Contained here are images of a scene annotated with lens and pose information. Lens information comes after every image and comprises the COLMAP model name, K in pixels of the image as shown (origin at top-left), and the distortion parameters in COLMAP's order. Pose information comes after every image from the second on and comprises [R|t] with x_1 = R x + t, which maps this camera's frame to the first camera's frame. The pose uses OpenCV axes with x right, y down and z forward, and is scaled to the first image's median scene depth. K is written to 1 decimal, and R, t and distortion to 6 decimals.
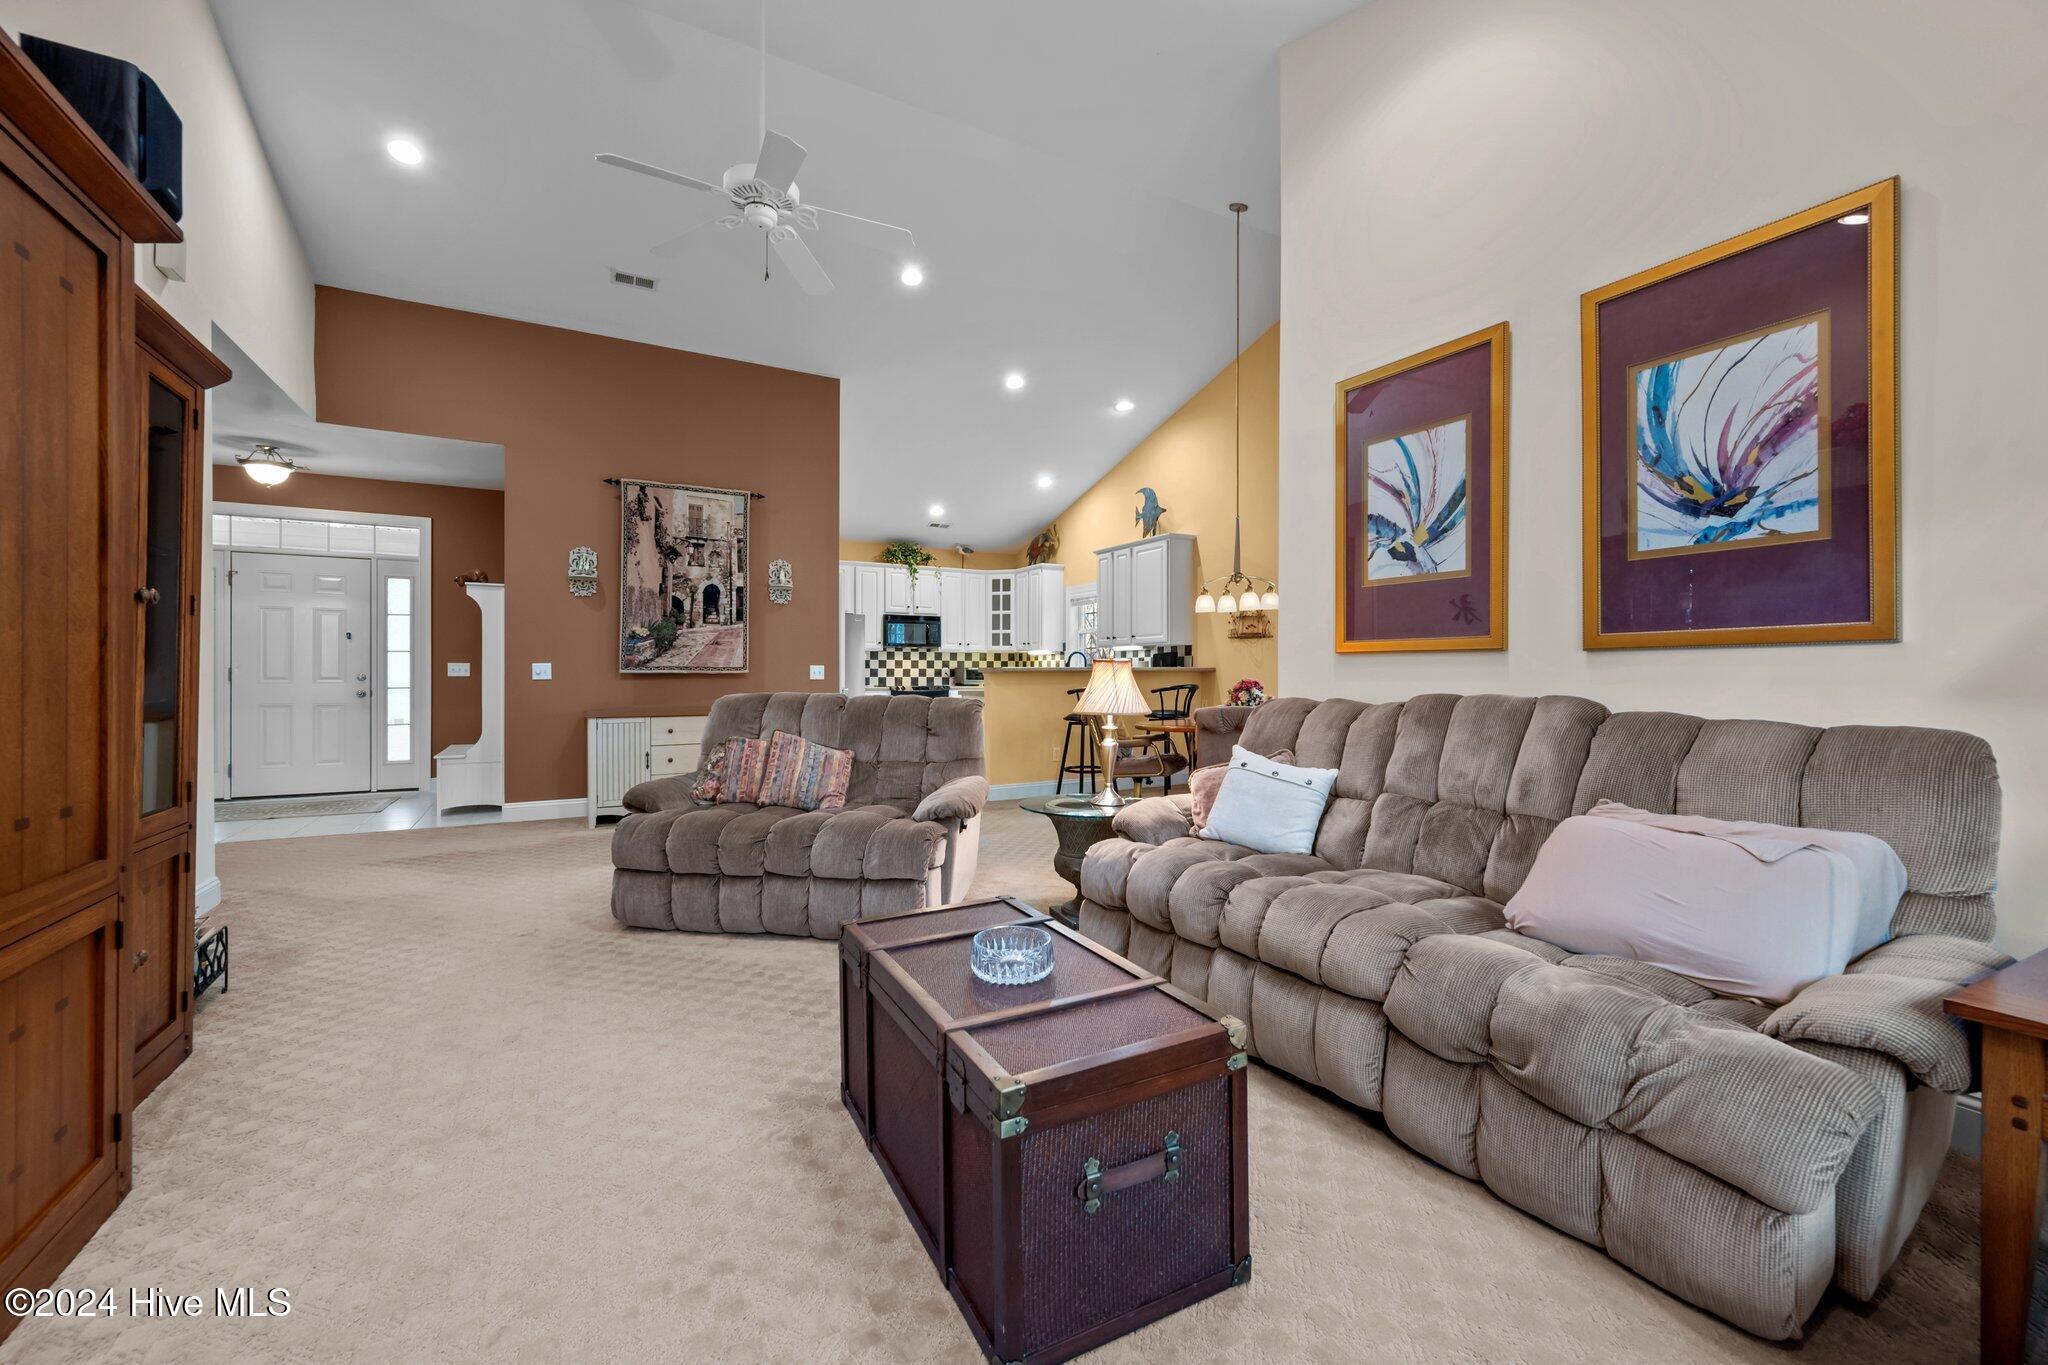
lens RADIAL K [[815.2, 0, 1021.1], [0, 815.2, 674.5], [0, 0, 1]] dist [0.000293, -0.000303]
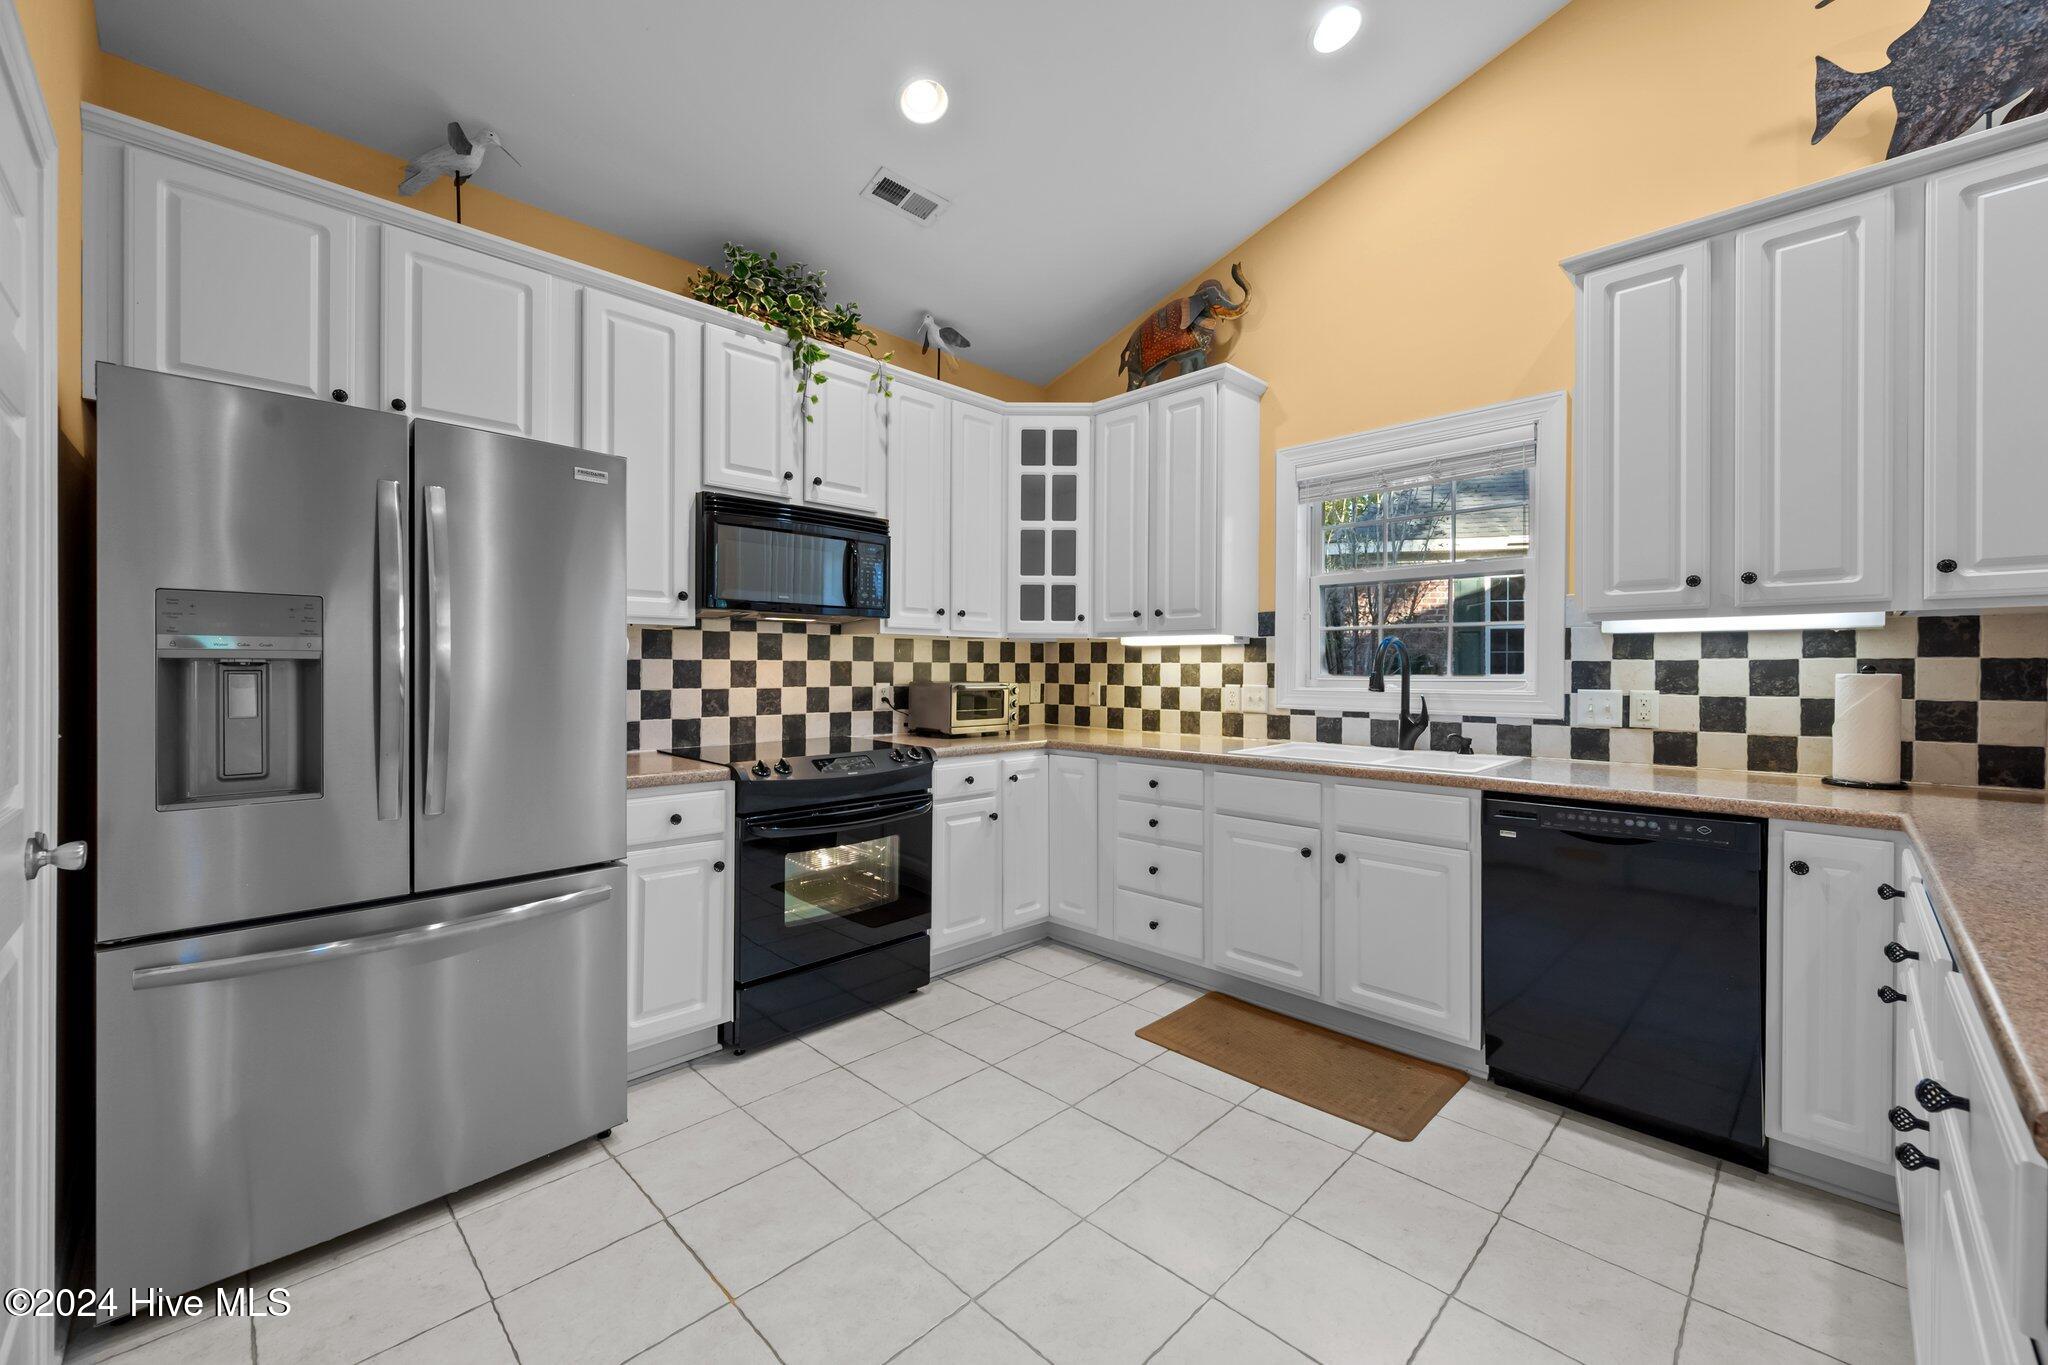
lens RADIAL K [[815.2, 0, 1022.7], [0, 815.2, 670.8], [0, 0, 1]] dist [0.000293, -0.000303]
pose [[0.959688, 0.001594, 0.281064, -0.171749], [-0.001808, 0.999998, 0.000501, -0.017966], [-0.281063, -0.000989, 0.959689, 0.861640]]
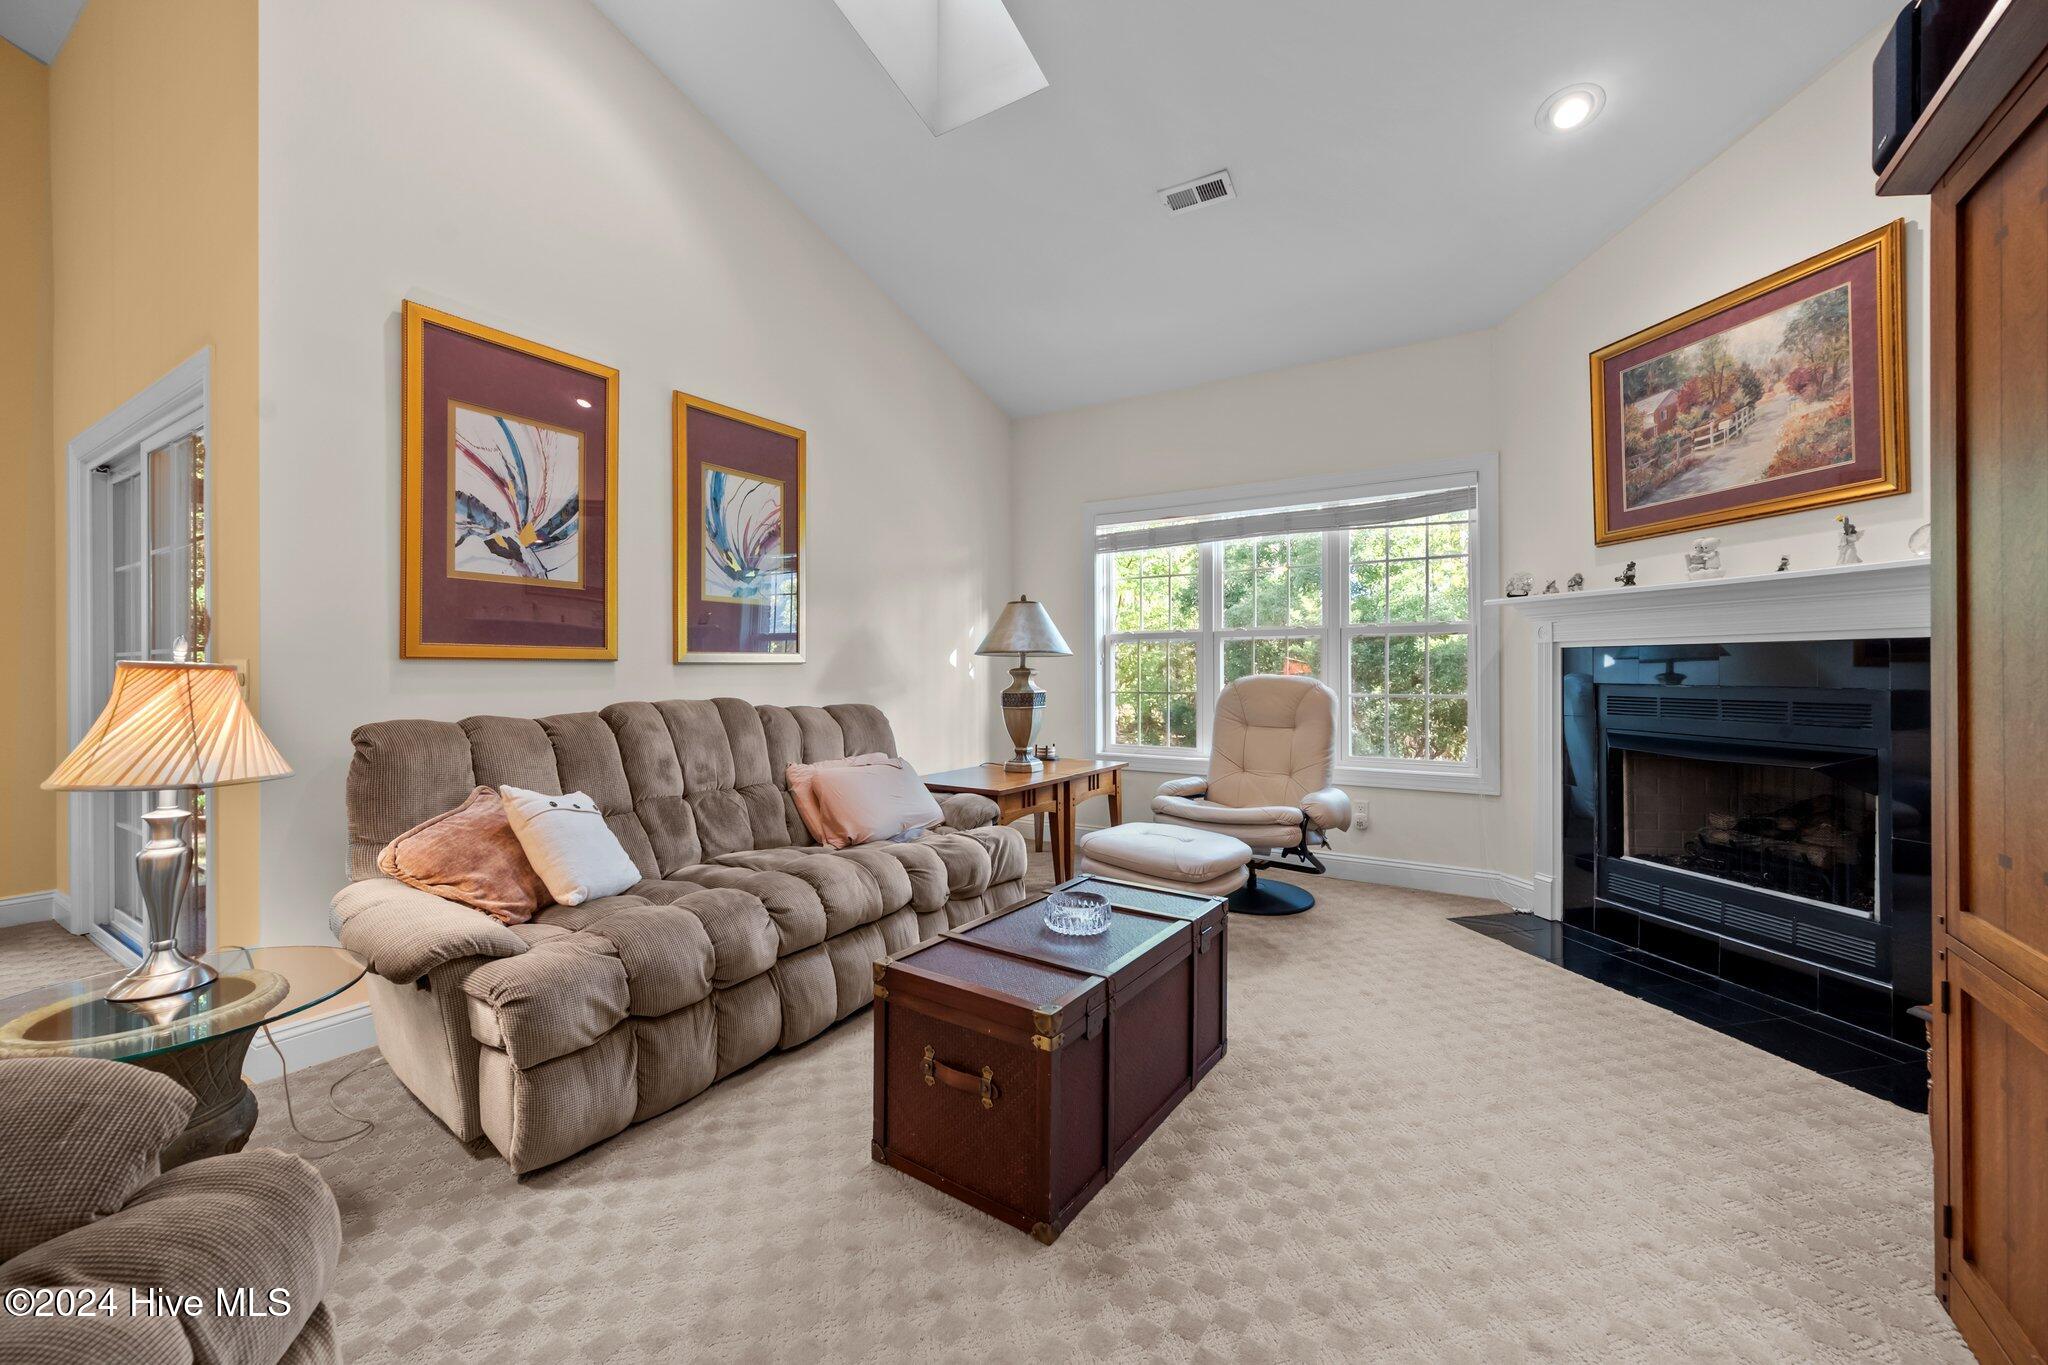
lens RADIAL K [[815.2, 0, 1022.8], [0, 815.2, 675.2], [0, 0, 1]] dist [0.000293, -0.000303]
pose [[-0.483217, -0.005646, 0.875482, -0.214864], [0.005916, 0.999935, 0.009714, -0.005701], [-0.875480, 0.009874, -0.483153, 0.339733]]
